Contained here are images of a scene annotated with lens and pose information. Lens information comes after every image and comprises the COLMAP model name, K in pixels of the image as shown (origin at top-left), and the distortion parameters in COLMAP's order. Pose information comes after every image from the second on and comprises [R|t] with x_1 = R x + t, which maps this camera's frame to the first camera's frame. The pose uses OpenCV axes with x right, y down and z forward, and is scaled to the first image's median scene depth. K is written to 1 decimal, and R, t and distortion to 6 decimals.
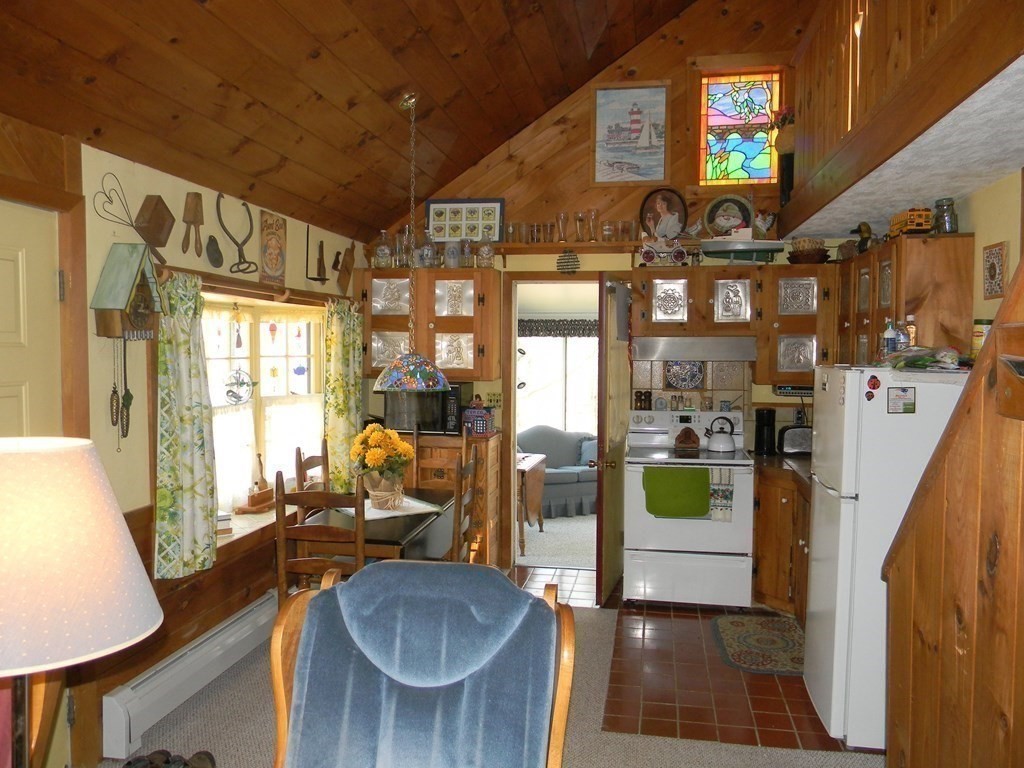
lens RADIAL K [[817.4, 0, 512.8], [0, 817.4, 384.4], [0, 0, 1]] dist [0.009460, -0.006198]
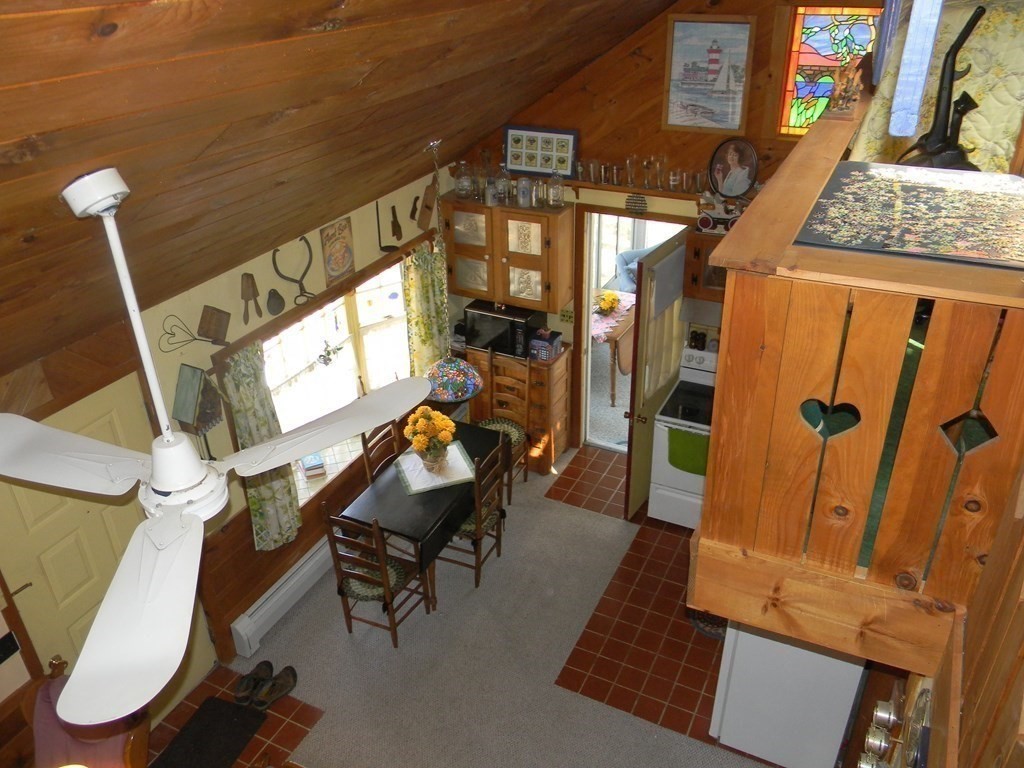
lens RADIAL K [[817.4, 0, 513.7], [0, 817.4, 380.7], [0, 0, 1]] dist [0.009460, -0.006198]
pose [[0.958406, 0.114563, -0.261408, 0.215736], [0.015367, 0.893861, 0.448080, -0.415769], [0.284996, -0.433460, 0.854921, 0.001818]]
